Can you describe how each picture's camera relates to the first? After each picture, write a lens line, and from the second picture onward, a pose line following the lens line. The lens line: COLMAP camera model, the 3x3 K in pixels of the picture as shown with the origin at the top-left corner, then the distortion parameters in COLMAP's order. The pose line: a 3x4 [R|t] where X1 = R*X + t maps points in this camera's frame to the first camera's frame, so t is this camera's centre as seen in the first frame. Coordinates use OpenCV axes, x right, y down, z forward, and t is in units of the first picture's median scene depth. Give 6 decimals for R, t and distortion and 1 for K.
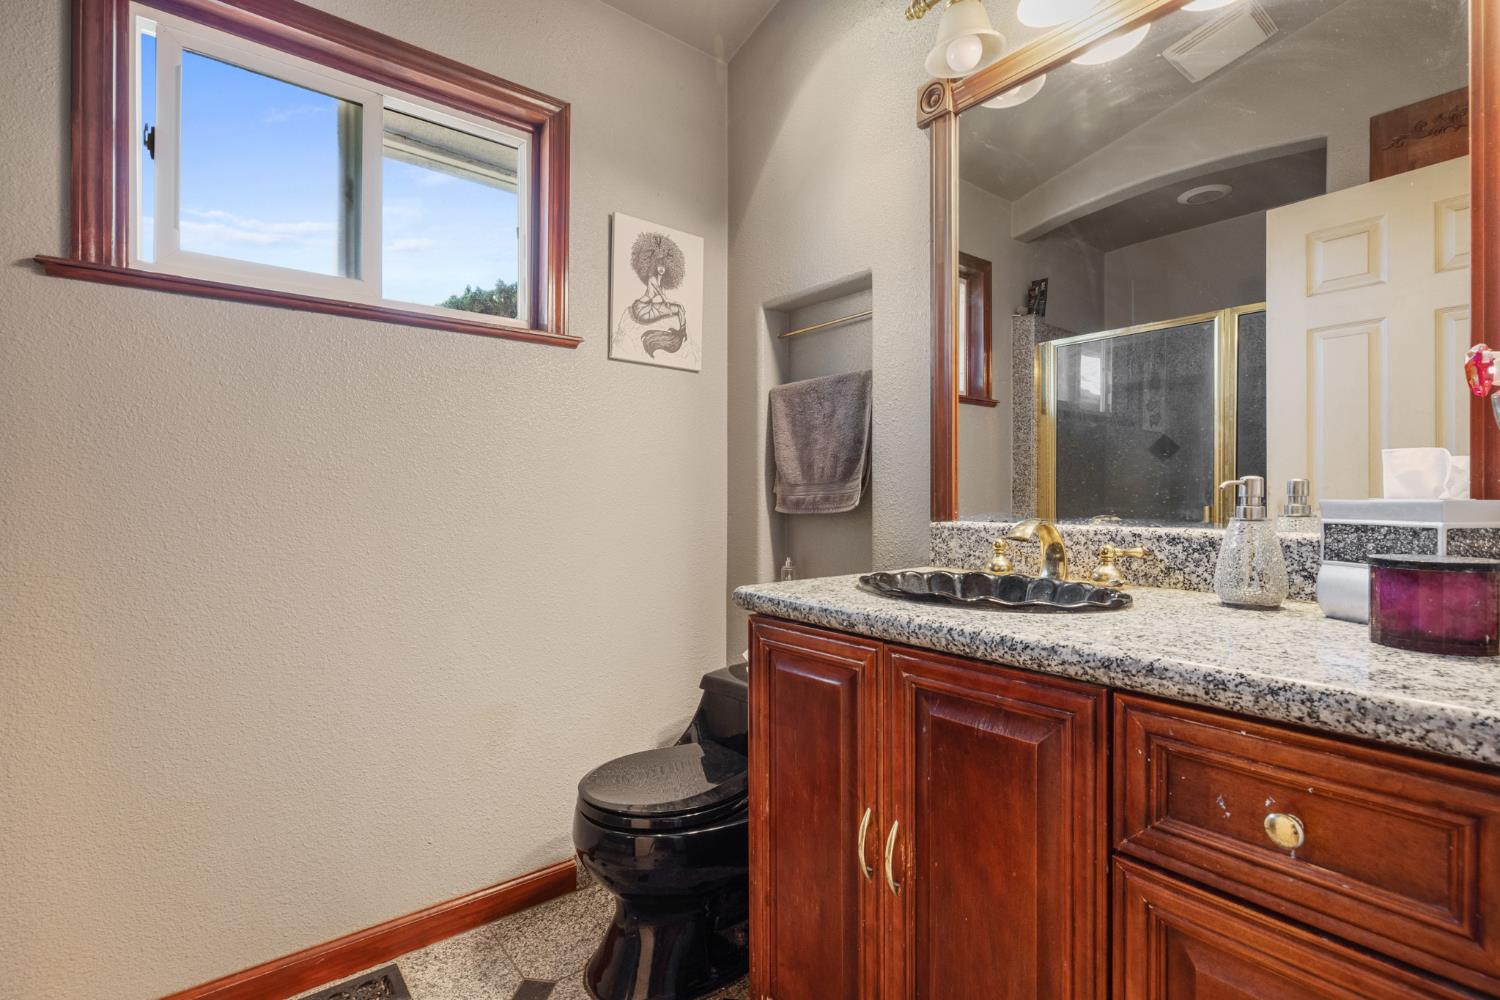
lens RADIAL K [[703.4, 0, 747.8], [0, 703.4, 487.6], [0, 0, 1]] dist [-0.010776, 0.001955]
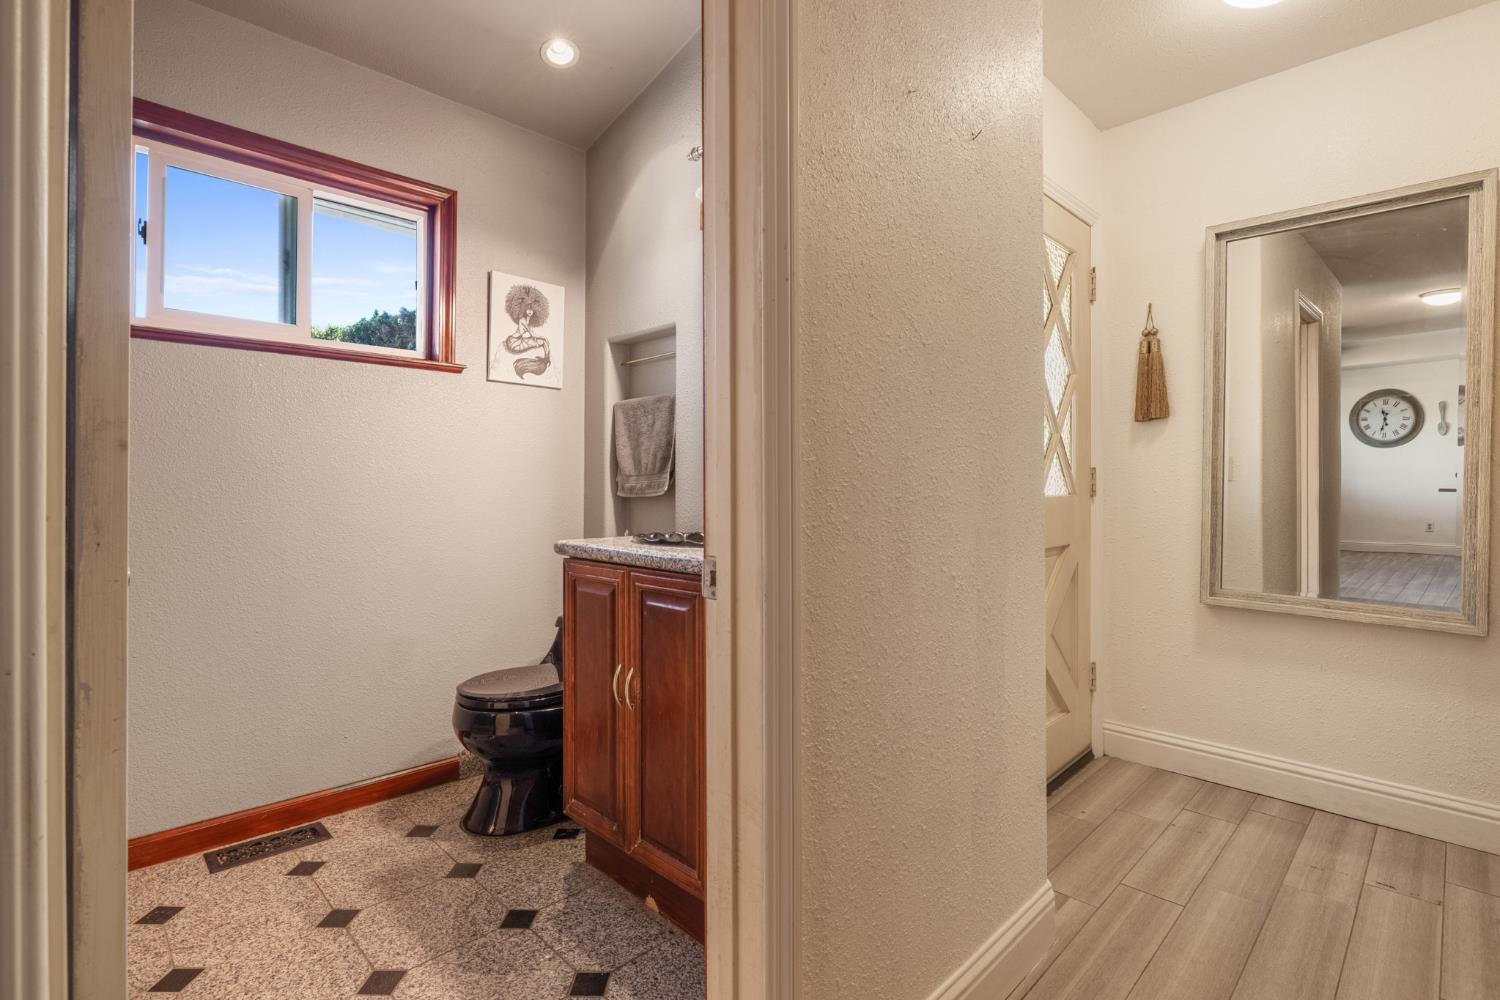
lens RADIAL K [[703.4, 0, 740.9], [0, 703.4, 474.3], [0, 0, 1]] dist [-0.010776, 0.001955]
pose [[0.994489, 0.003702, 0.104774, 0.151377], [-0.003232, 0.999984, -0.004655, -0.000867], [-0.104790, 0.004290, 0.994485, -0.398544]]
